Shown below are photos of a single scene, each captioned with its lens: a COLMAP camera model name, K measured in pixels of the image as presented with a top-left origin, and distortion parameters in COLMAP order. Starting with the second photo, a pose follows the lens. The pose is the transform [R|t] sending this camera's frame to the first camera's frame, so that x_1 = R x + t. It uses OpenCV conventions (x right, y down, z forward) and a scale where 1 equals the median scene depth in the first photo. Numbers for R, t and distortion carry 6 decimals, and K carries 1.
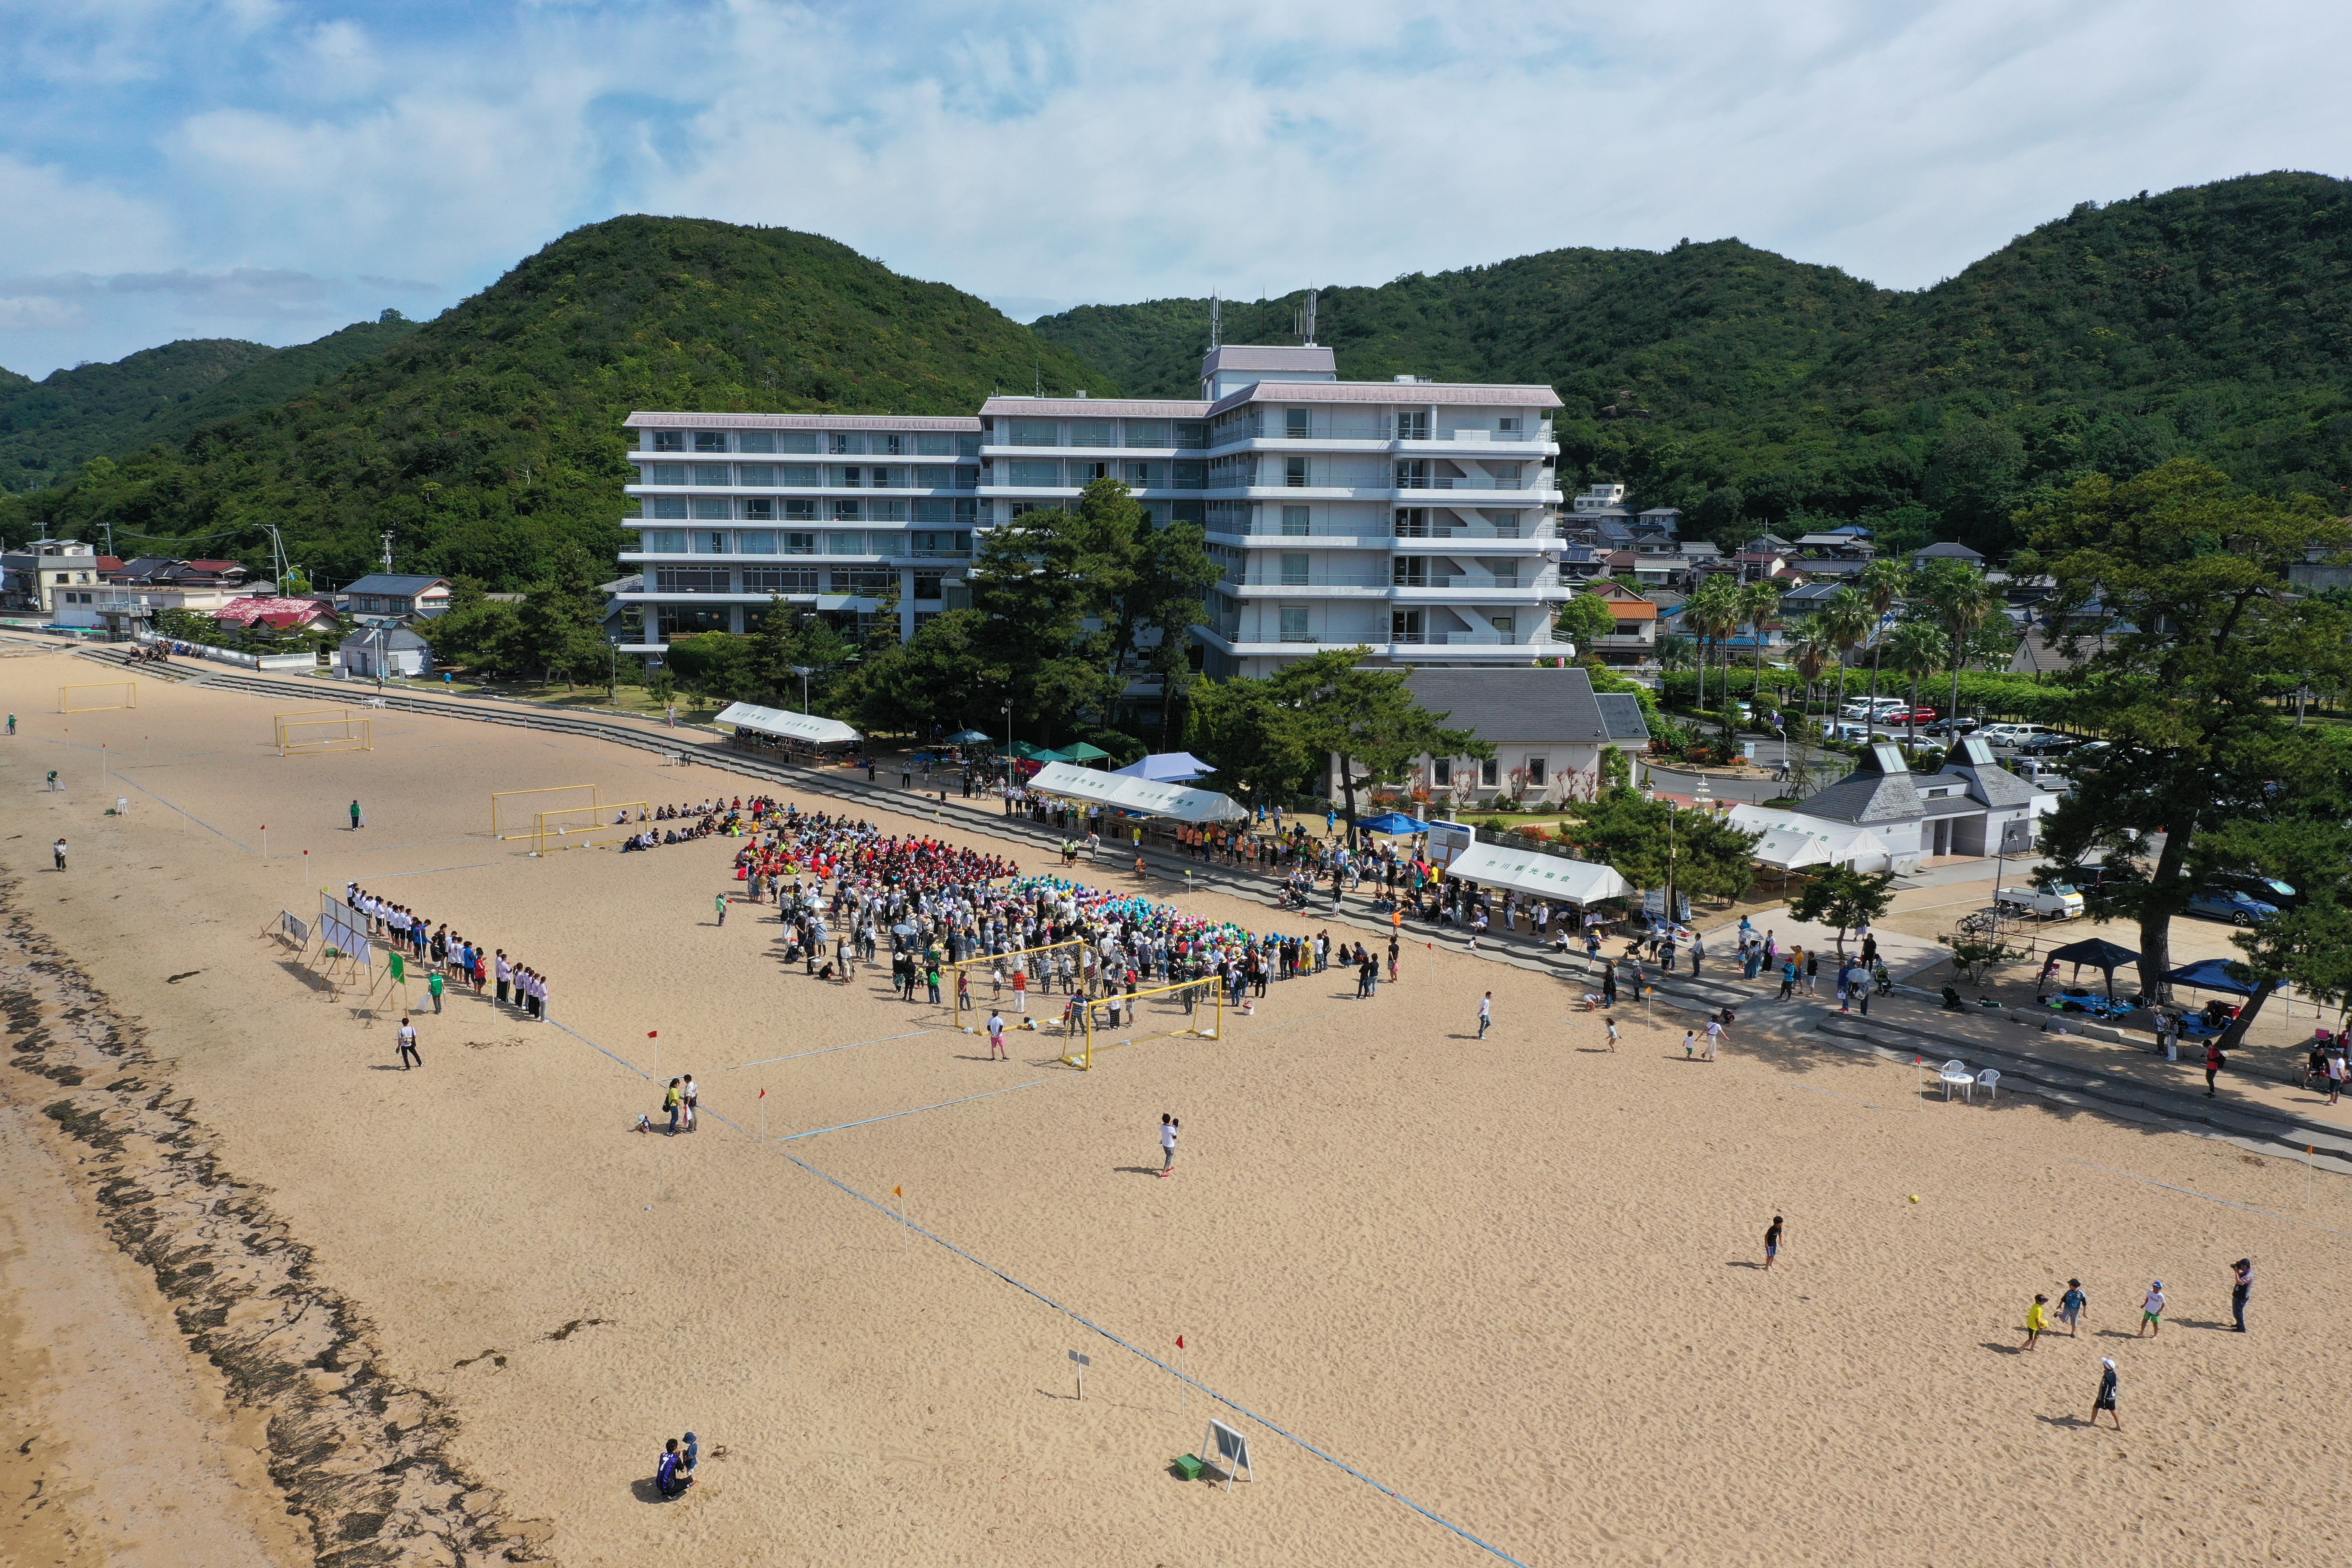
lens RADIAL K [[1840.5, 0, 1168.9], [0, 1840.5, 790.3], [0, 0, 1]] dist [-0.010301, -0.003612]
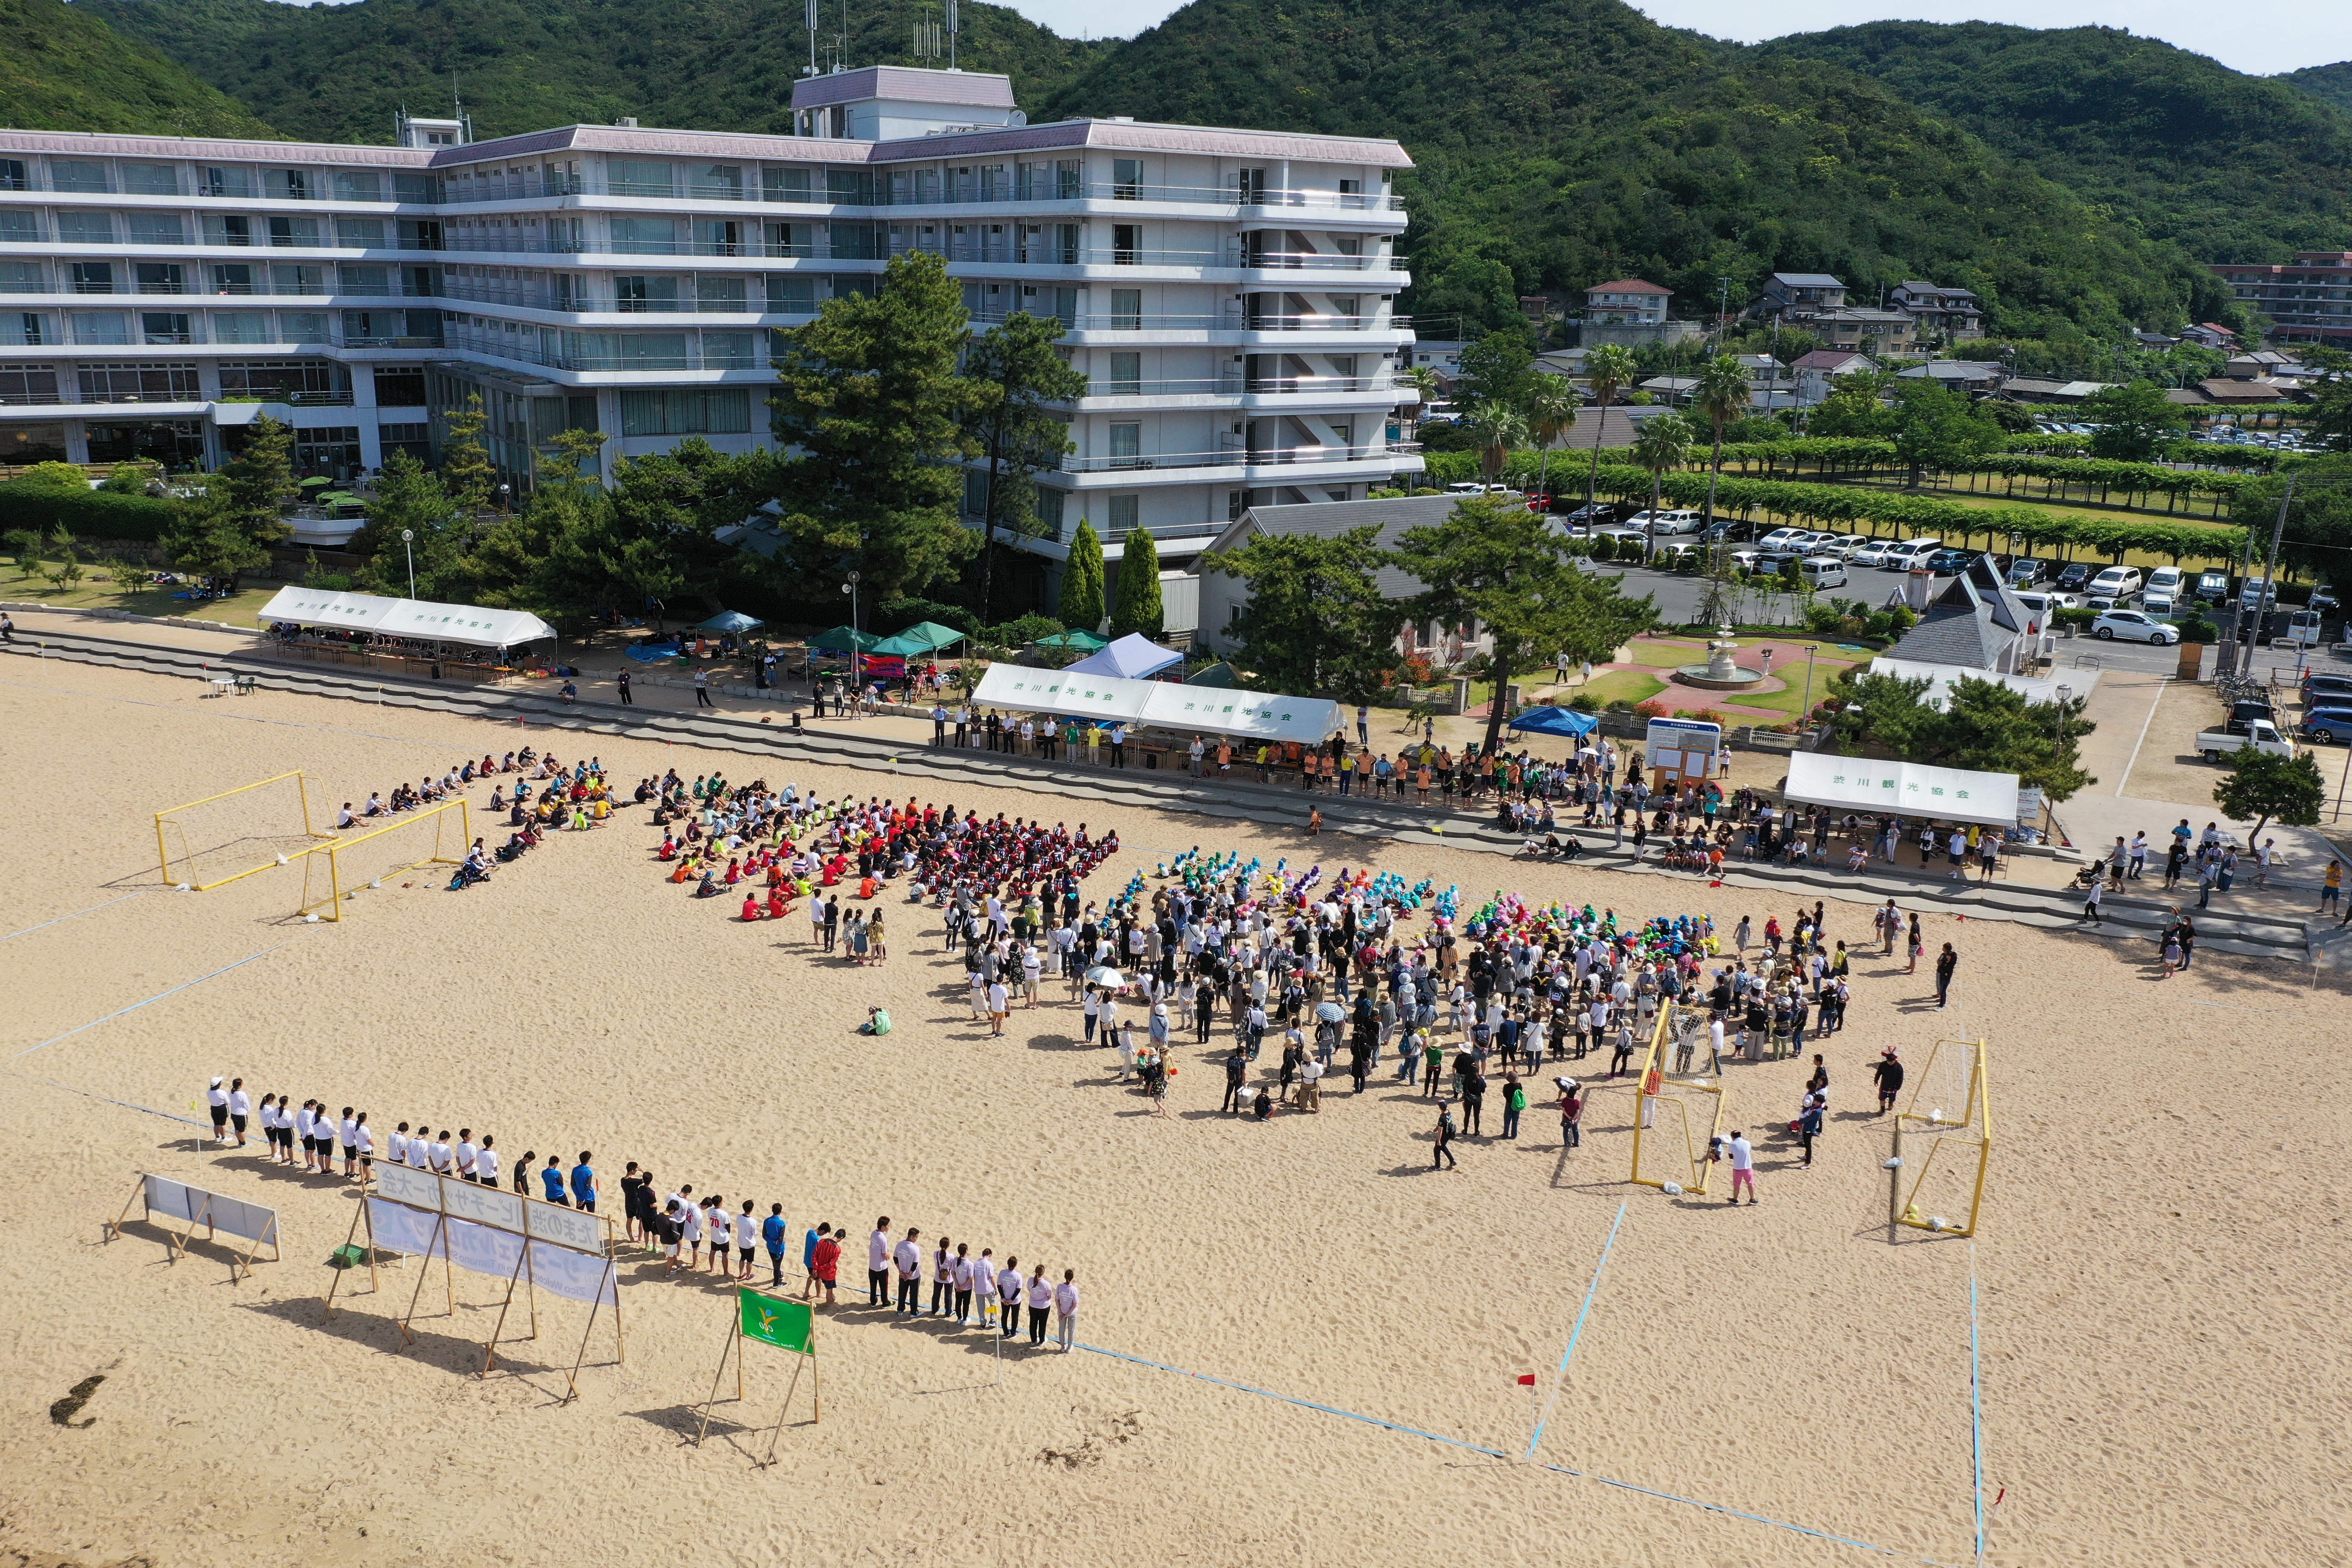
lens RADIAL K [[1840.5, 0, 1169.2], [0, 1840.5, 784.6], [0, 0, 1]] dist [-0.010301, -0.003612]
pose [[0.884815, -0.119789, 0.450281, -0.198165], [0.060560, 0.987756, 0.143773, -0.040711], [-0.461990, -0.099944, 0.881236, 0.199200]]
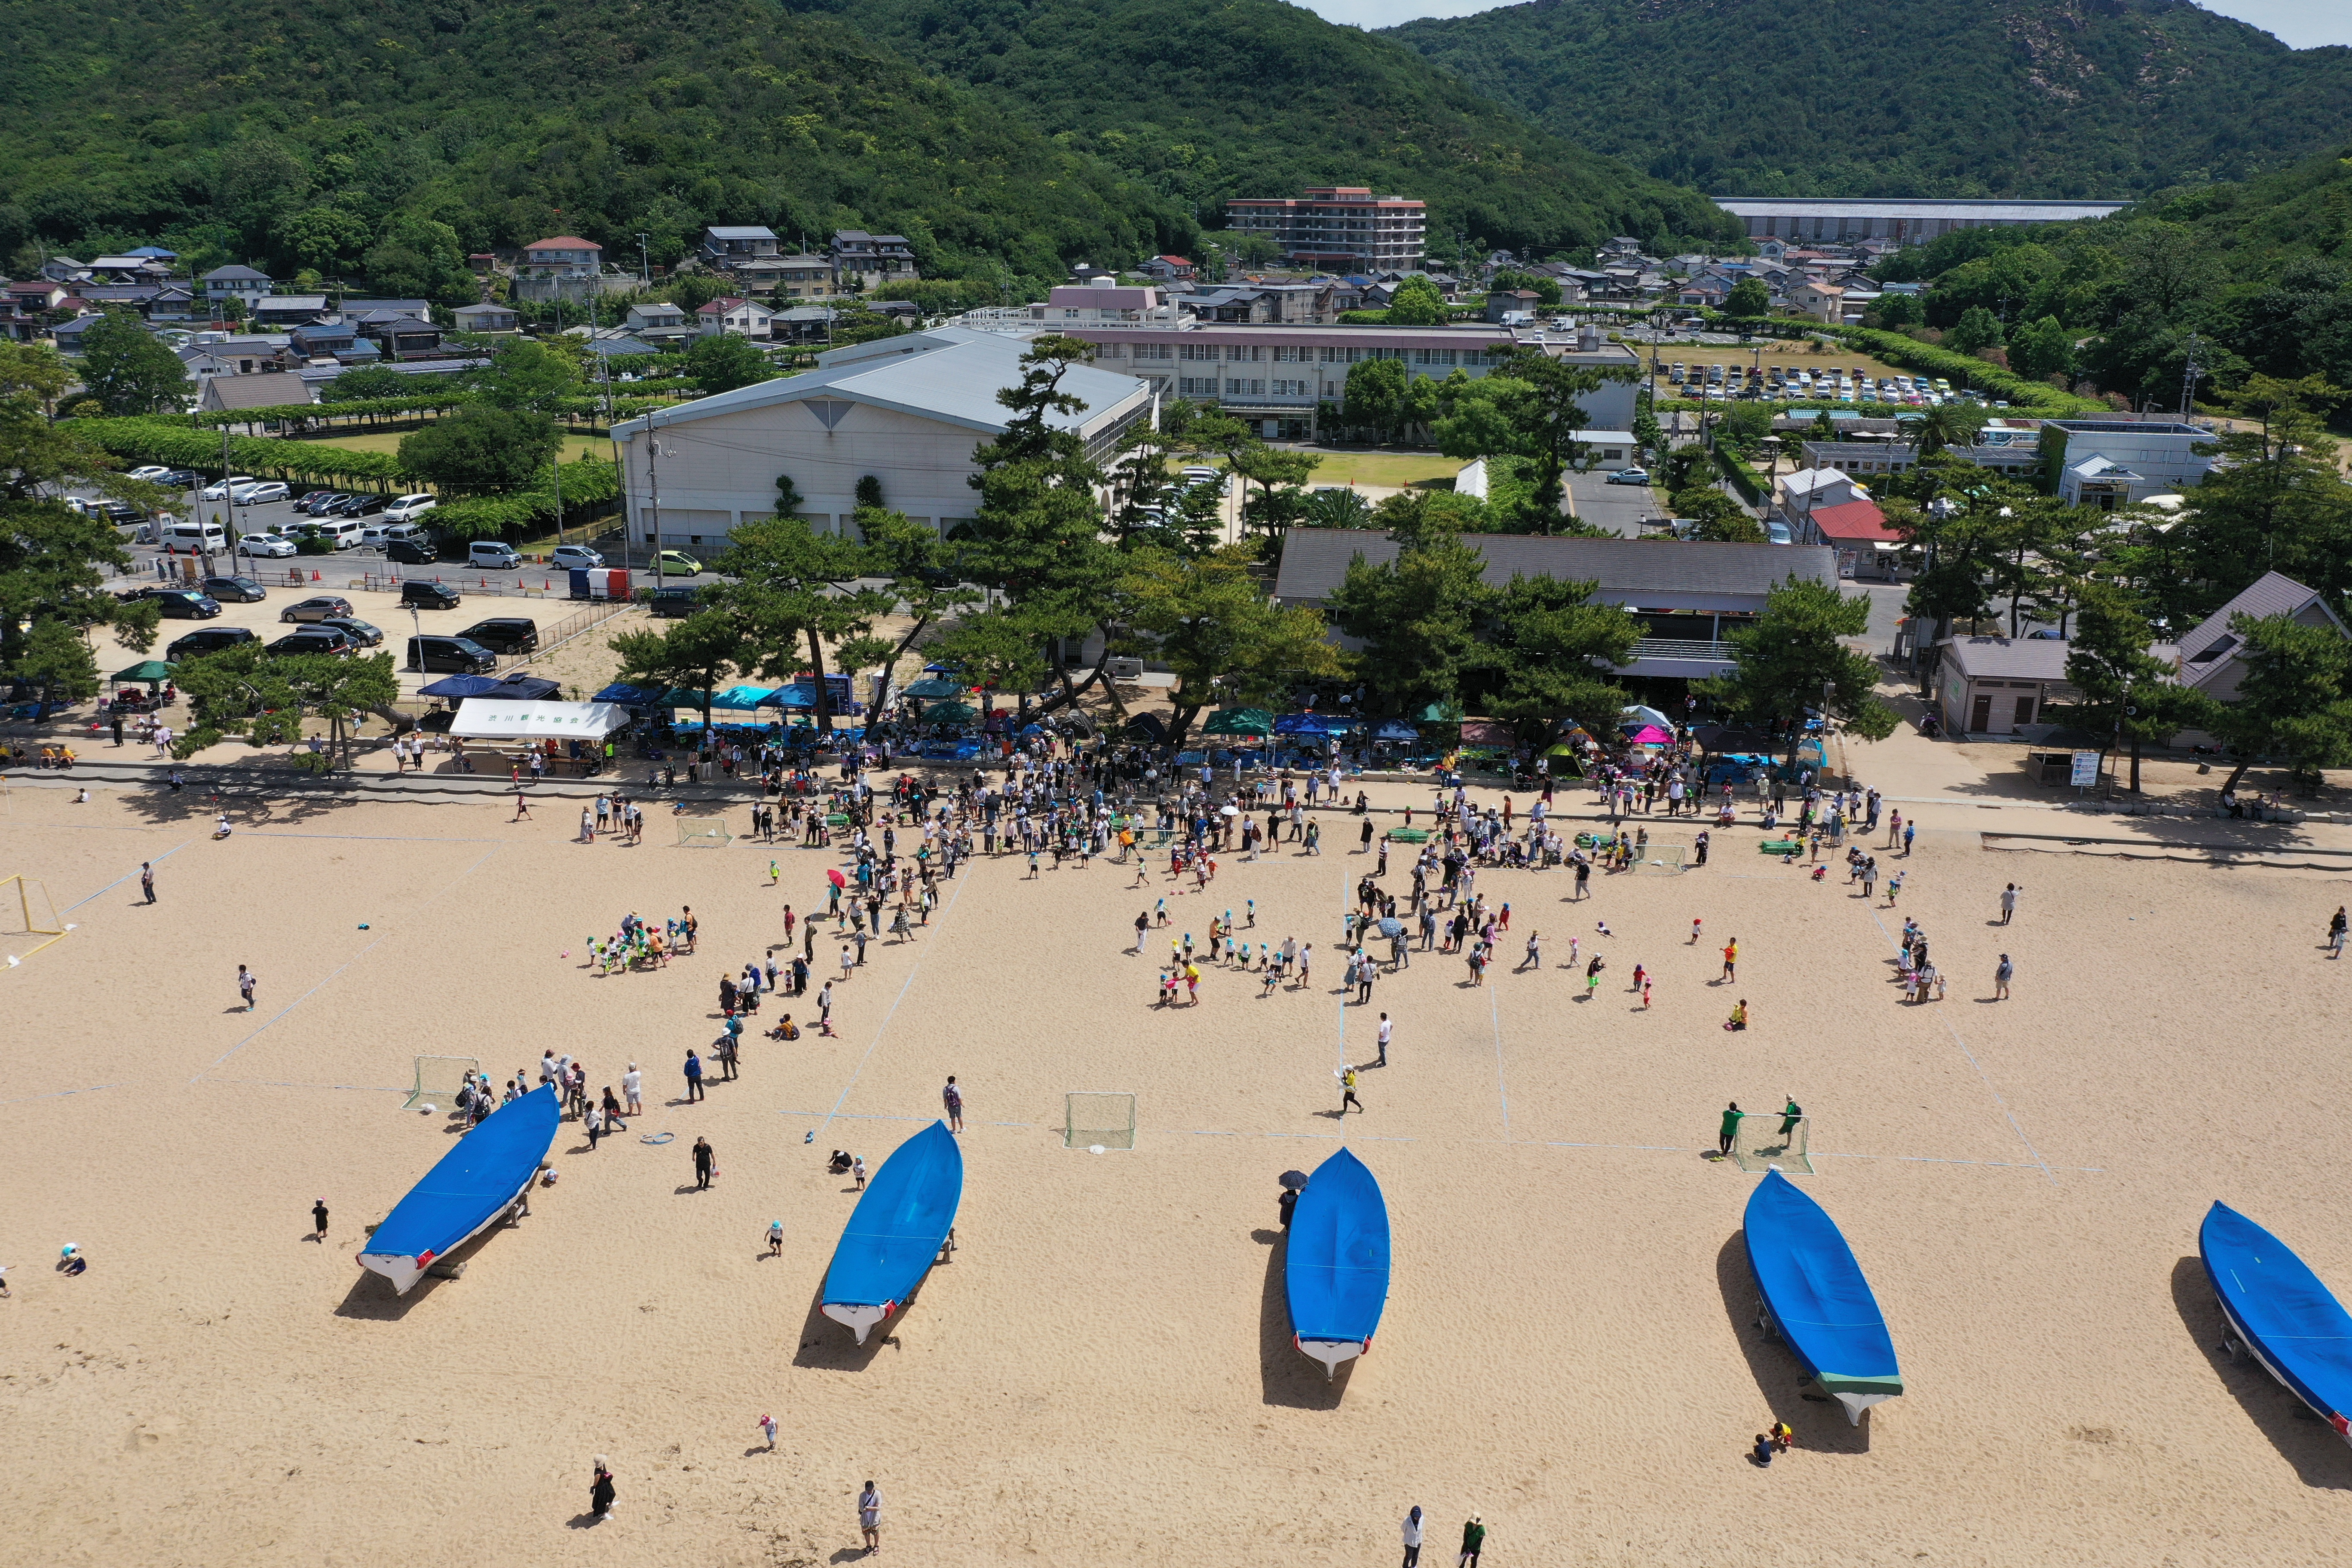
lens RADIAL K [[1840.5, 0, 1167.0], [0, 1840.5, 783.5], [0, 0, 1]] dist [-0.010301, -0.003612]
pose [[0.711759, -0.220109, 0.667046, 0.075165], [0.108738, 0.972714, 0.204945, -0.007300], [-0.693956, -0.073338, 0.716273, -0.259495]]
